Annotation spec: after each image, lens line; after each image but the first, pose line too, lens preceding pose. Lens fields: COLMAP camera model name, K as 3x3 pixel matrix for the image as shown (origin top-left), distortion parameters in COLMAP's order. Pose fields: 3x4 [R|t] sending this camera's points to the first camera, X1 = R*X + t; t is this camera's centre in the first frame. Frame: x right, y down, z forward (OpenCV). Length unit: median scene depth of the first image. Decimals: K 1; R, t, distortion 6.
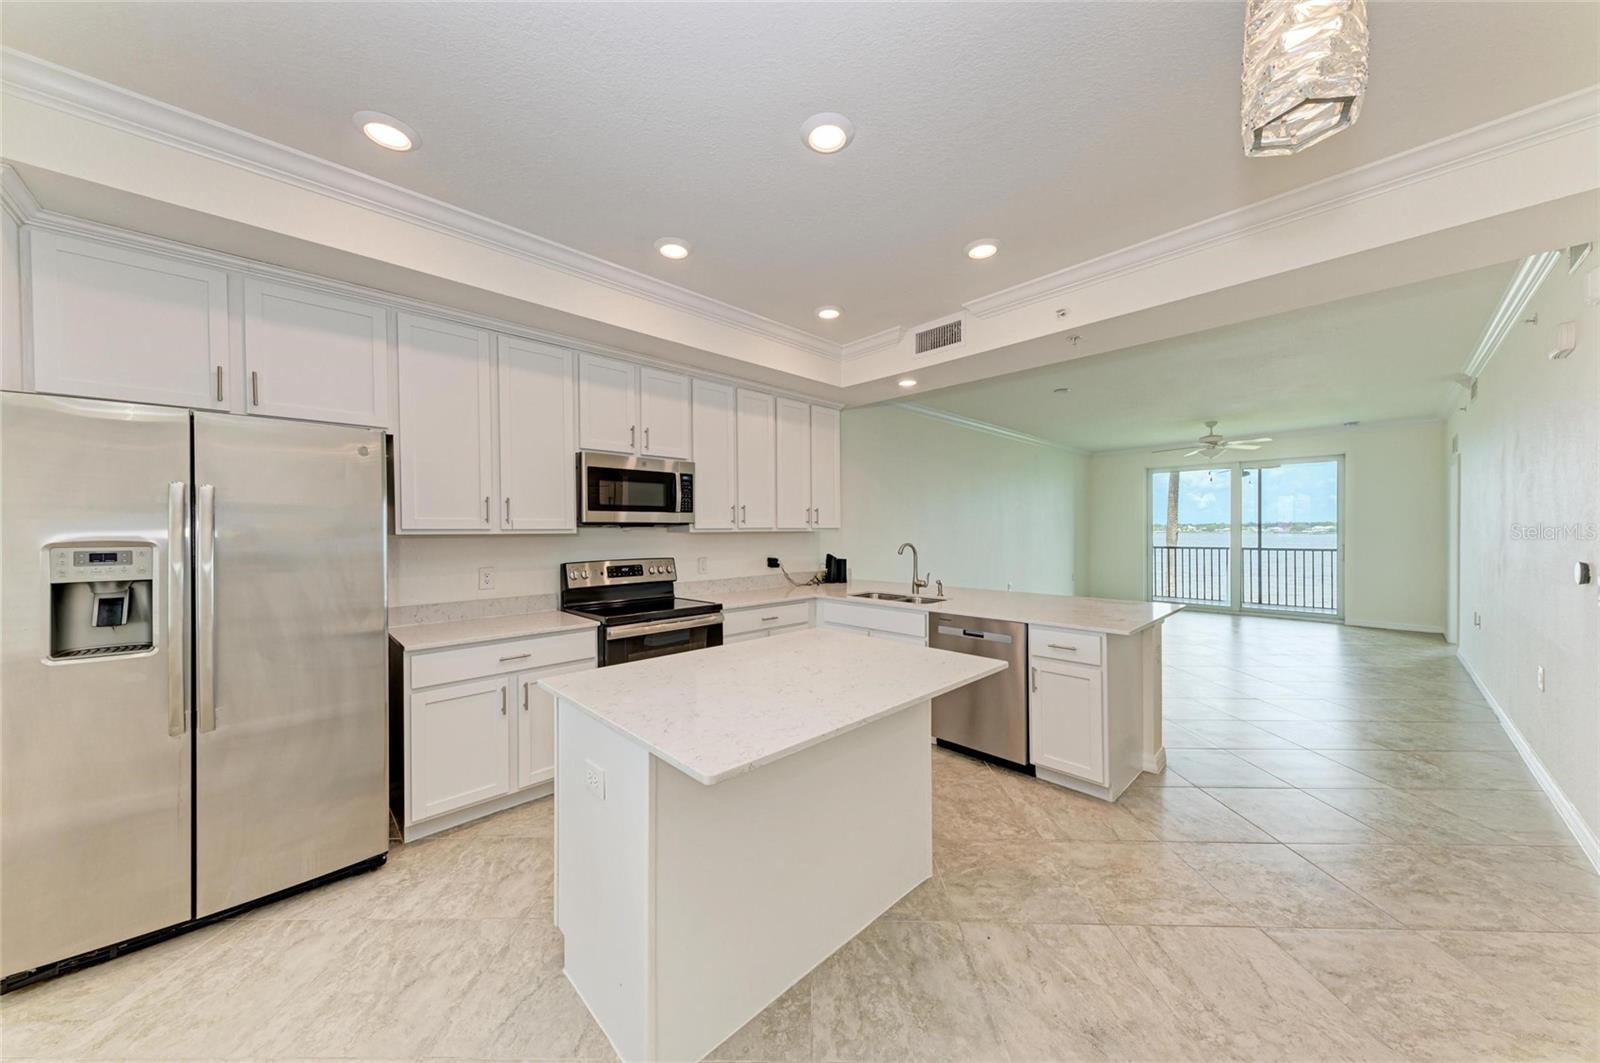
lens RADIAL K [[539.7, 0, 805.1], [0, 539.7, 529.1], [0, 0, 1]] dist [0.019854, -0.003695]
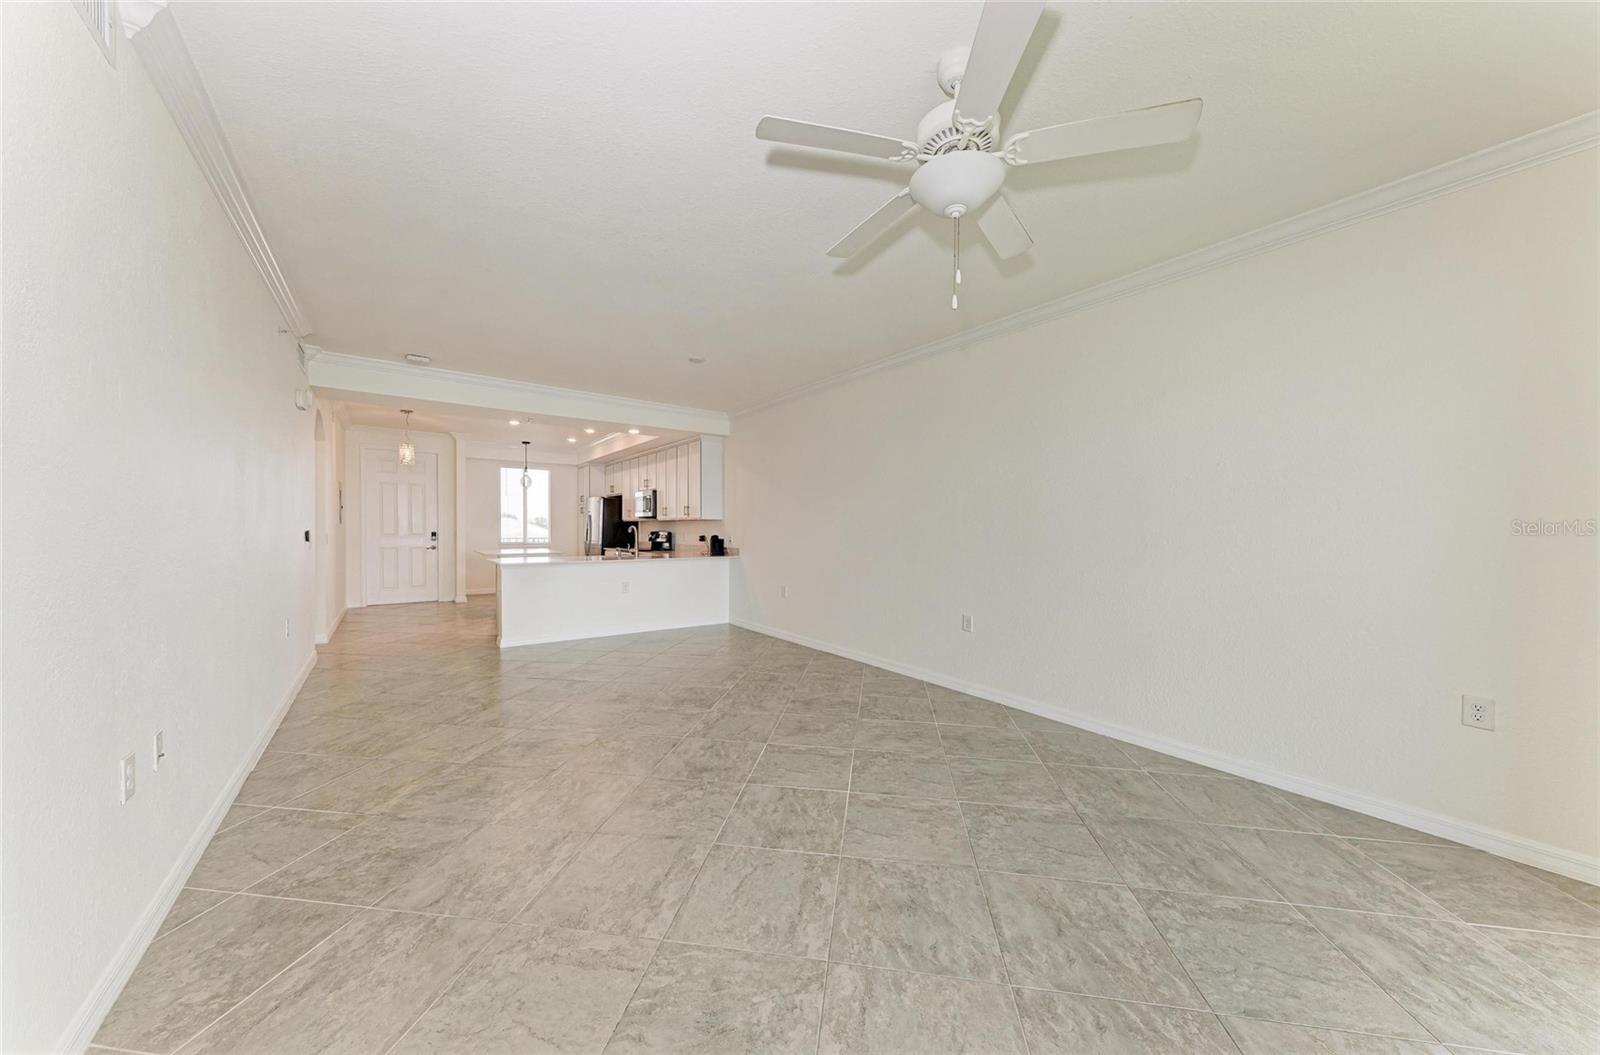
lens RADIAL K [[539.7, 0, 802.6], [0, 539.7, 533.5], [0, 0, 1]] dist [0.019854, -0.003695]
pose [[-0.129798, 0.018523, -0.991367, 2.041816], [-0.001925, 0.999819, 0.018933, 0.018461], [0.991539, 0.004366, -0.129739, 1.975475]]
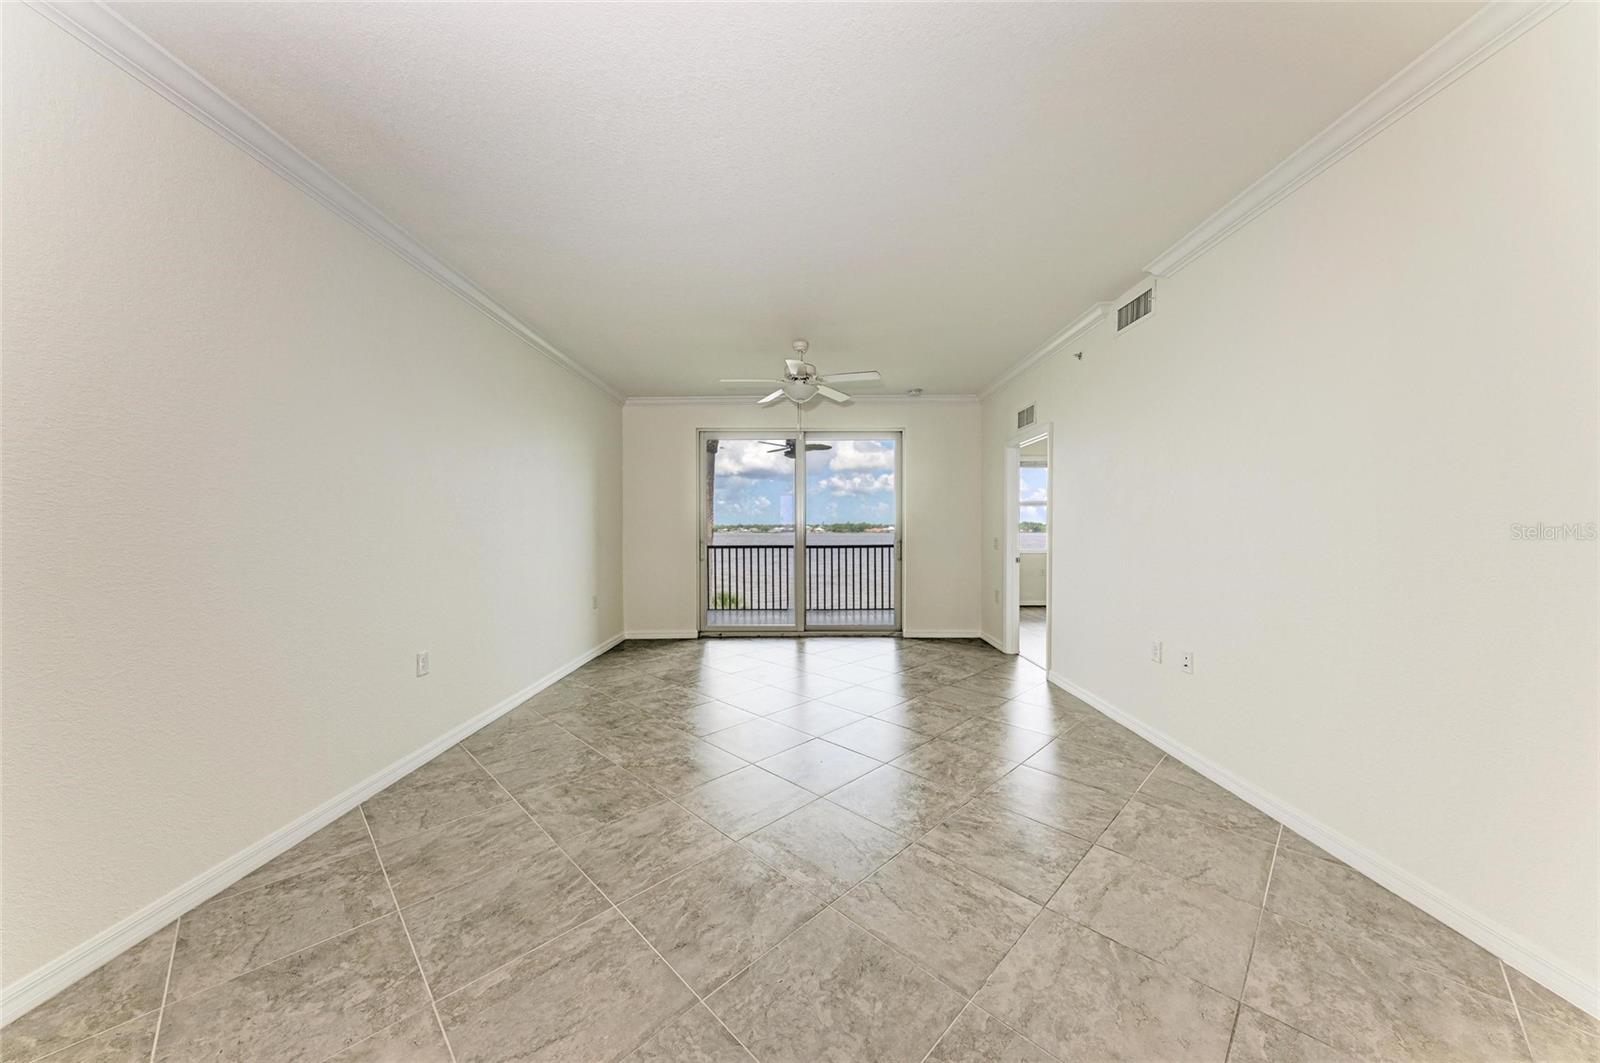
lens RADIAL K [[539.7, 0, 801.2], [0, 539.7, 533.8], [0, 0, 1]] dist [0.019854, -0.003695]
pose [[0.696571, -0.003825, 0.717478, 0.639570], [-0.003121, 0.999960, 0.008361, 0.026879], [-0.717481, -0.008063, 0.696531, 1.184859]]
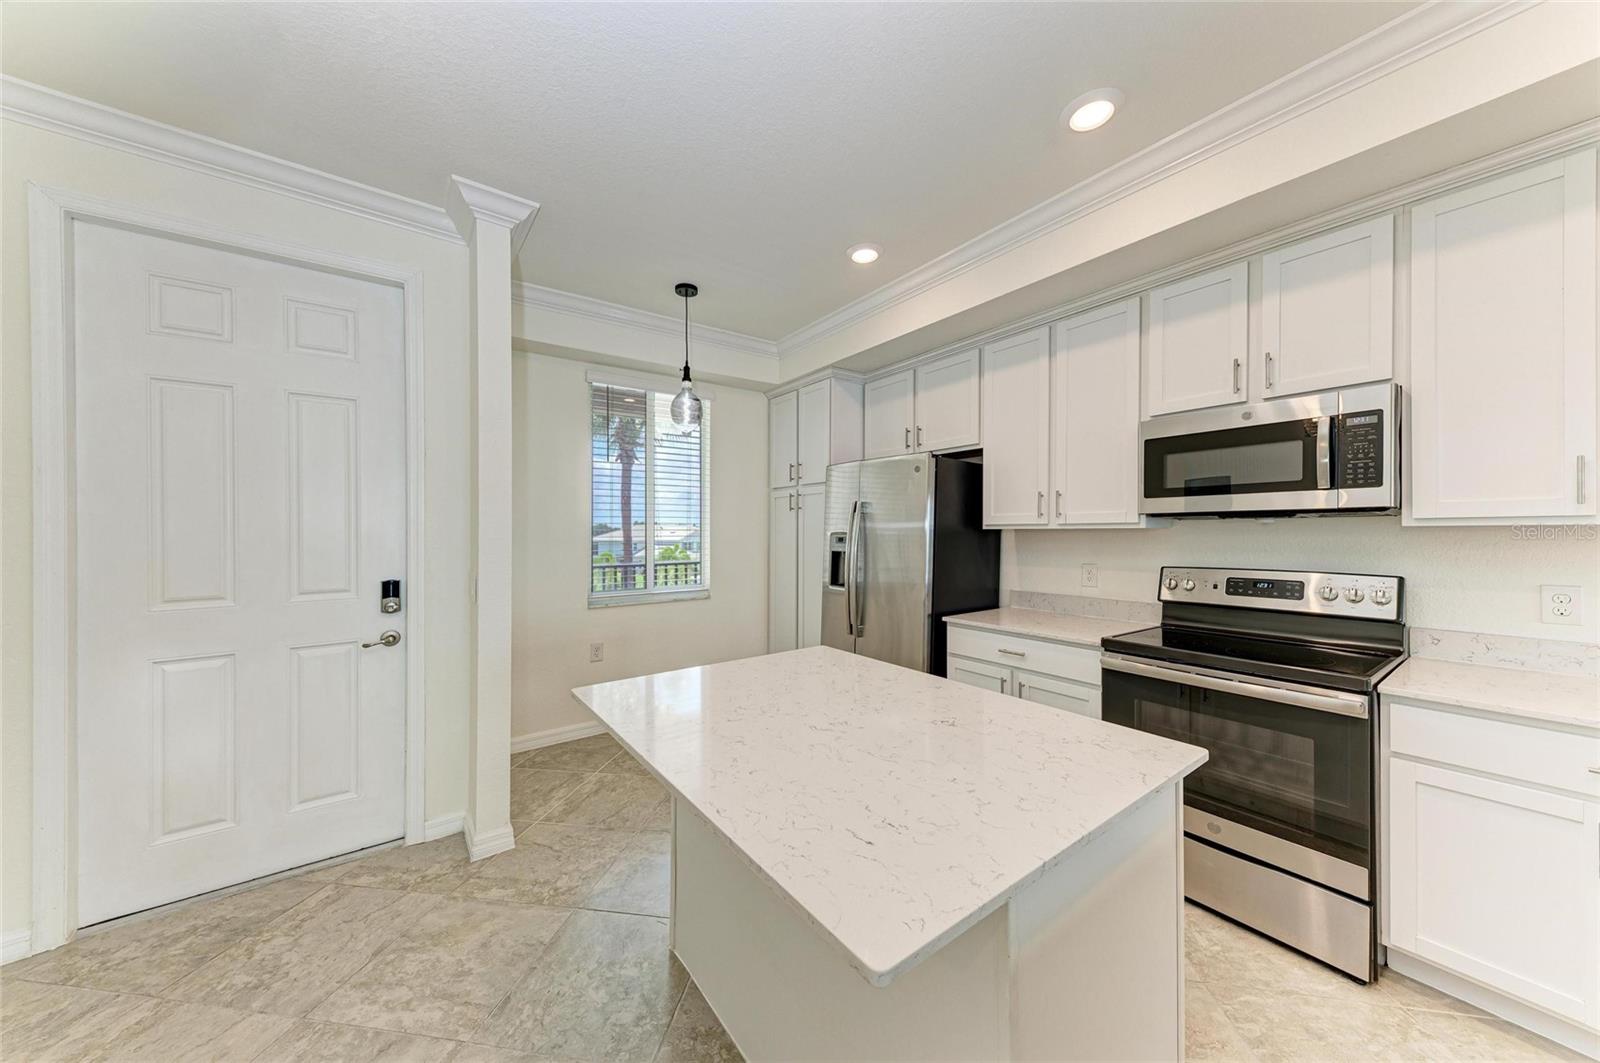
lens RADIAL K [[539.7, 0, 800.4], [0, 539.7, 526.9], [0, 0, 1]] dist [0.019854, -0.003695]
pose [[-0.134685, -0.000587, -0.990888, 0.371475], [0.008657, 0.999961, -0.001769, 0.002743], [0.990851, -0.008816, -0.134675, 0.552962]]
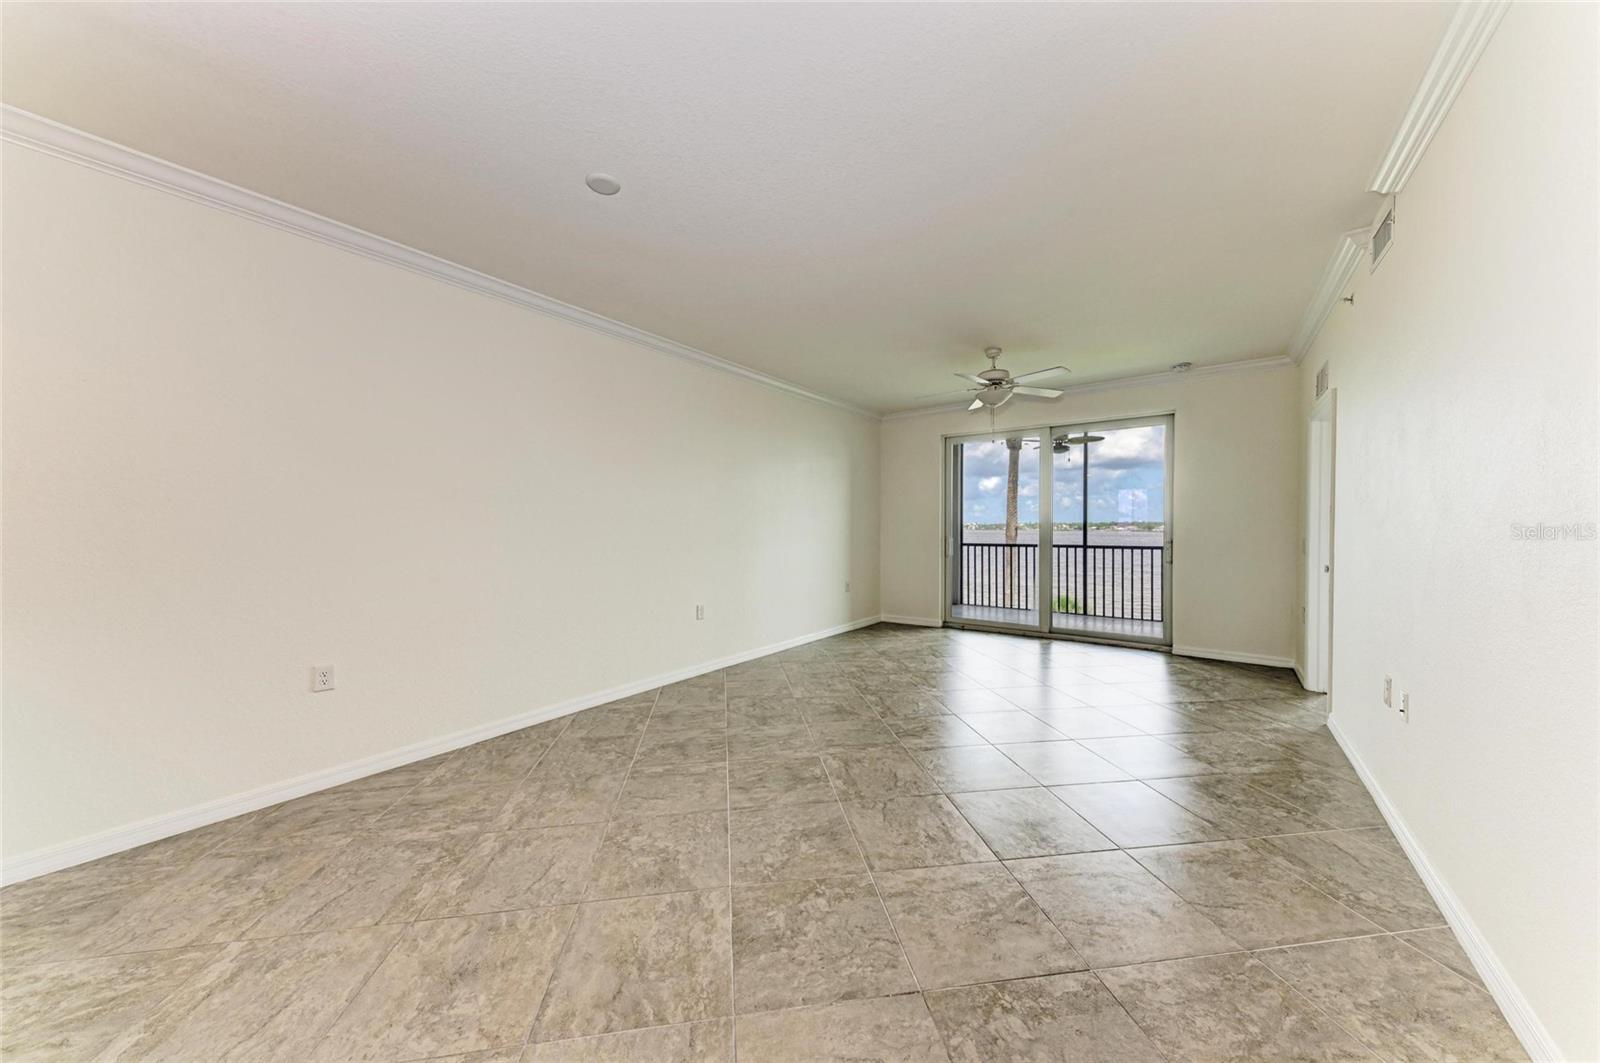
lens RADIAL K [[539.7, 0, 801.8], [0, 539.7, 527.0], [0, 0, 1]] dist [0.019854, -0.003695]
pose [[0.986382, 0.003601, 0.164430, 0.859285], [-0.003933, 0.999991, 0.001690, 0.024398], [-0.164423, -0.002313, 0.986387, 0.837448]]
